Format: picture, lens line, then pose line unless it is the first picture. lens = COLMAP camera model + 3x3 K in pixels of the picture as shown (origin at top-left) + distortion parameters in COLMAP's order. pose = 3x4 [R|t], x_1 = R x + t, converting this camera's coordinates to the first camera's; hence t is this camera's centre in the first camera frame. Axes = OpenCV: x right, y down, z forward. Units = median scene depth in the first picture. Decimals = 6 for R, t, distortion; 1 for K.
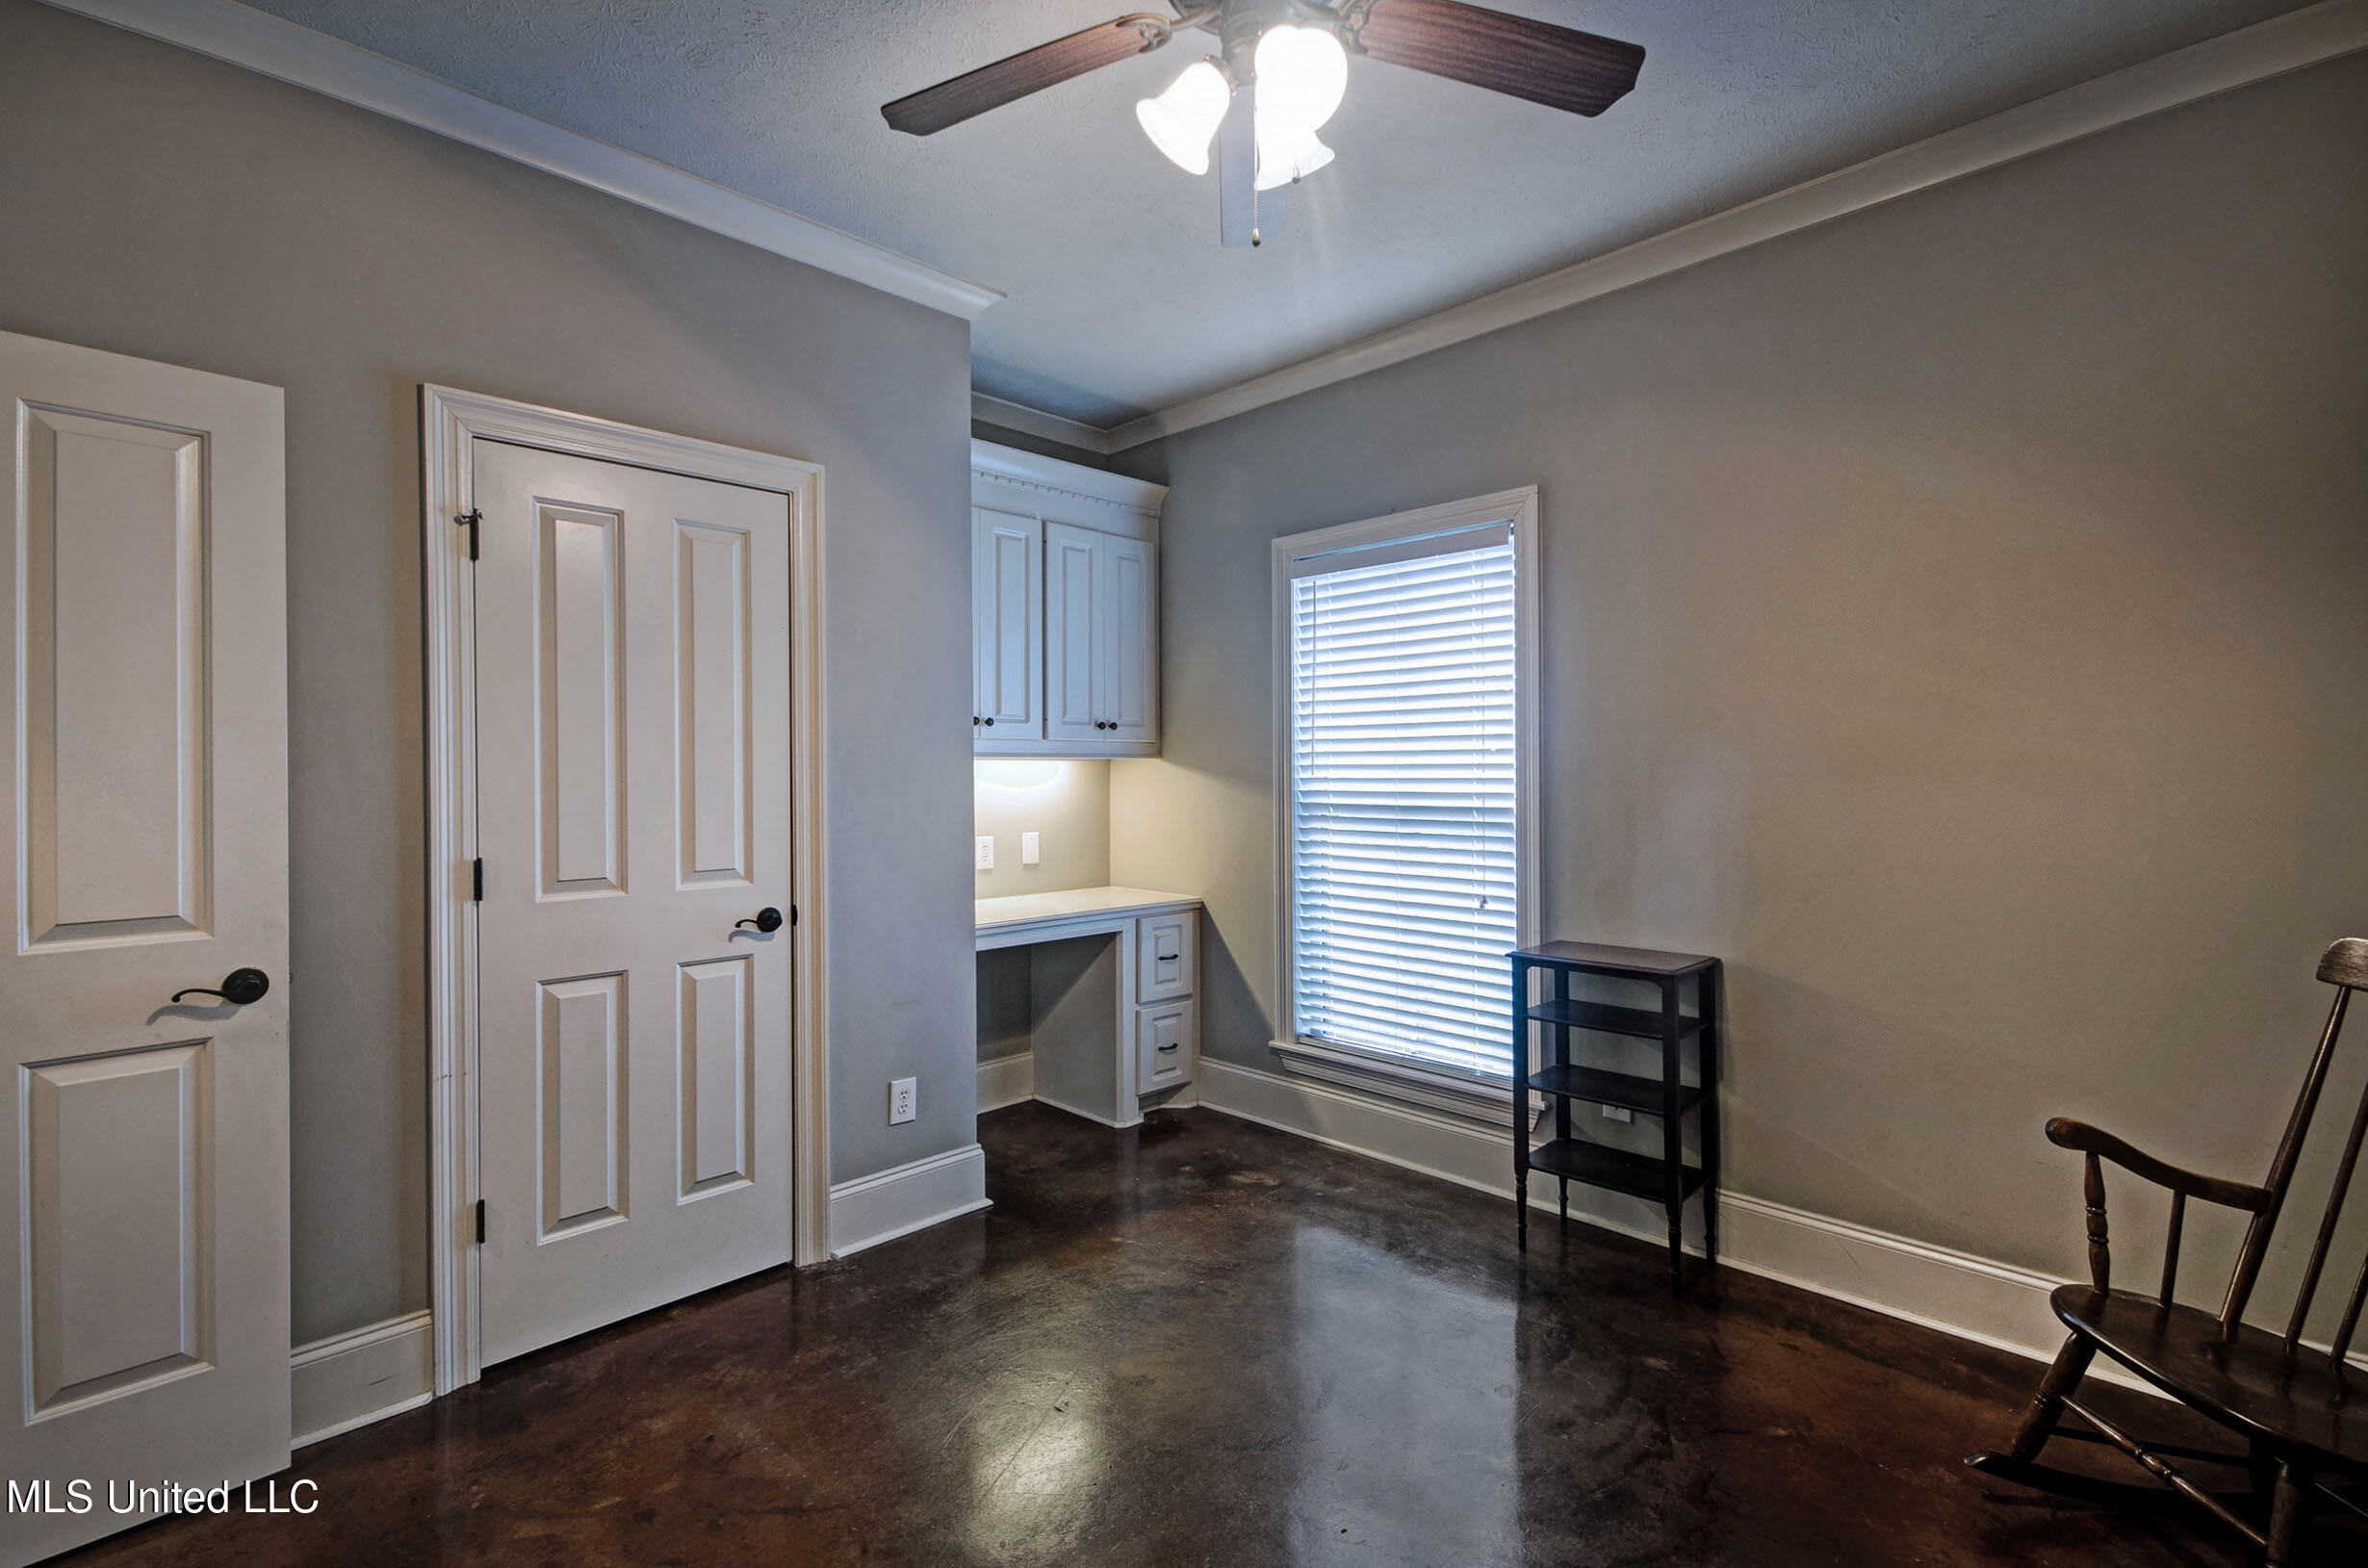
lens RADIAL K [[1048.0, 0, 1175.8], [0, 1048.0, 772.4], [0, 0, 1]] dist [-0.001322, -0.004082]
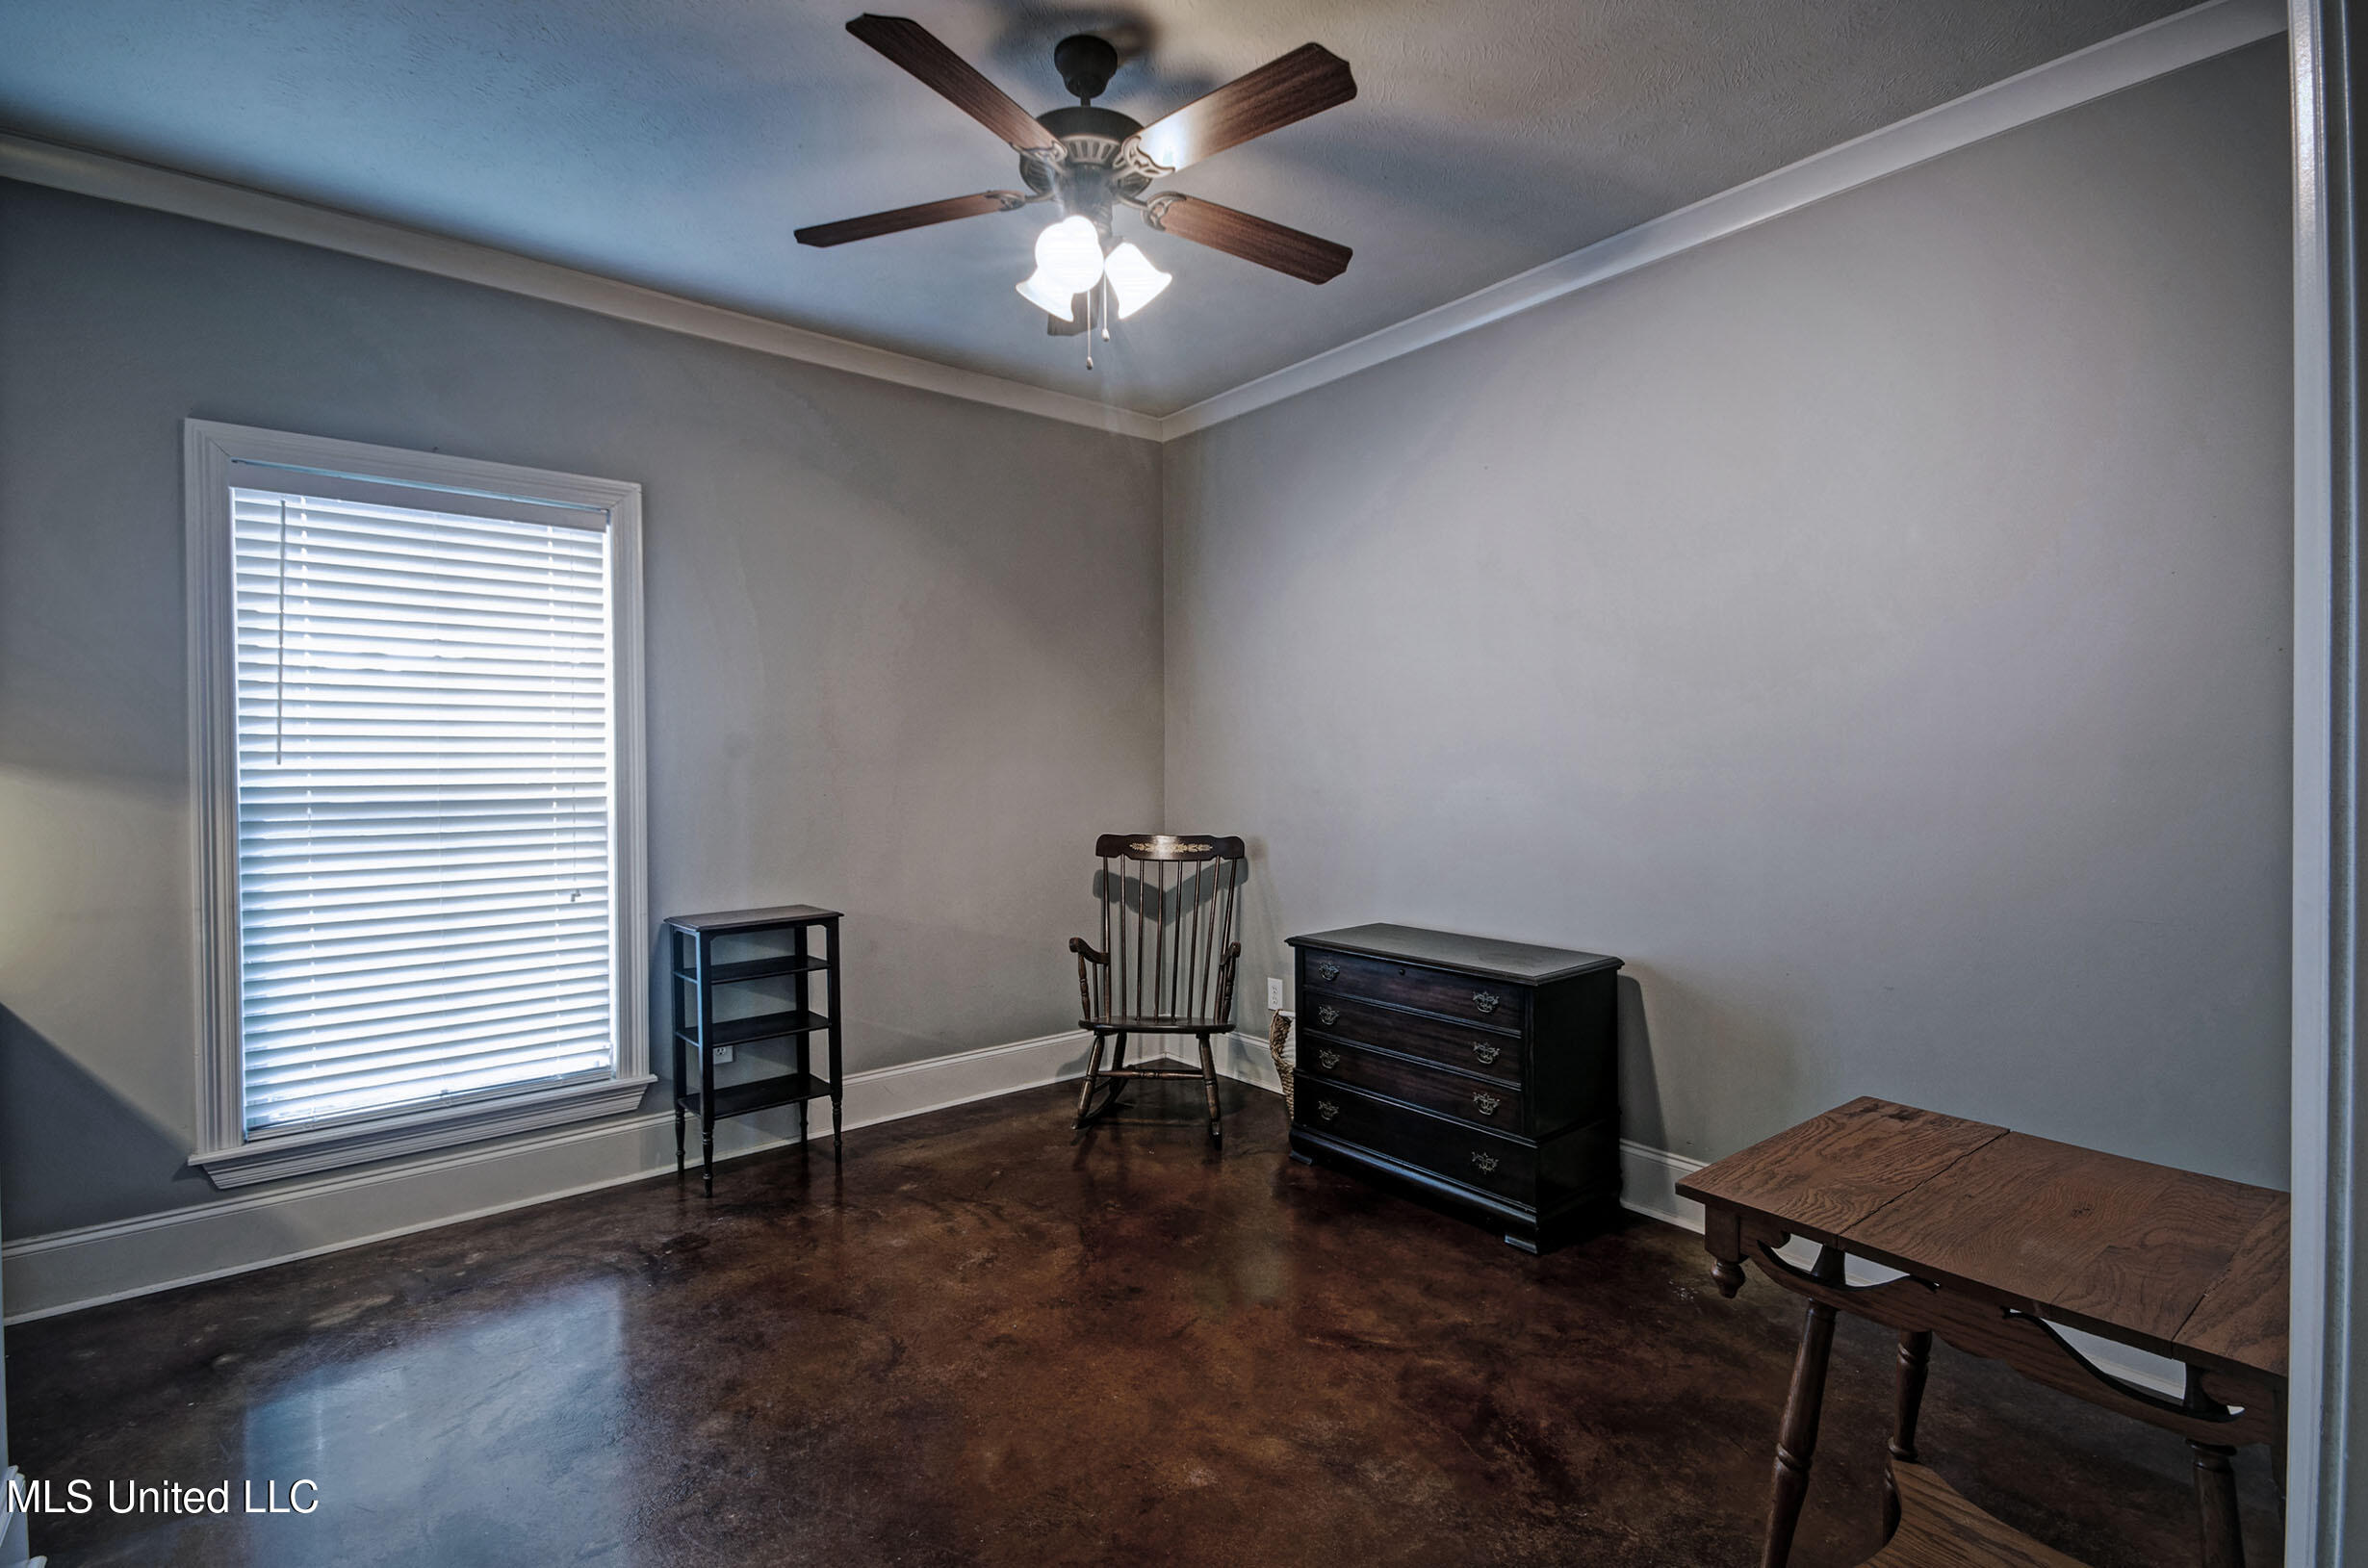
lens RADIAL K [[1048.0, 0, 1175.8], [0, 1048.0, 772.4], [0, 0, 1]] dist [-0.001322, -0.004082]
pose [[0.108016, -0.003658, 0.994142, -0.610297], [0.010505, 0.999942, 0.002537, 0.013909], [-0.994094, 0.010170, 0.108048, 0.348689]]
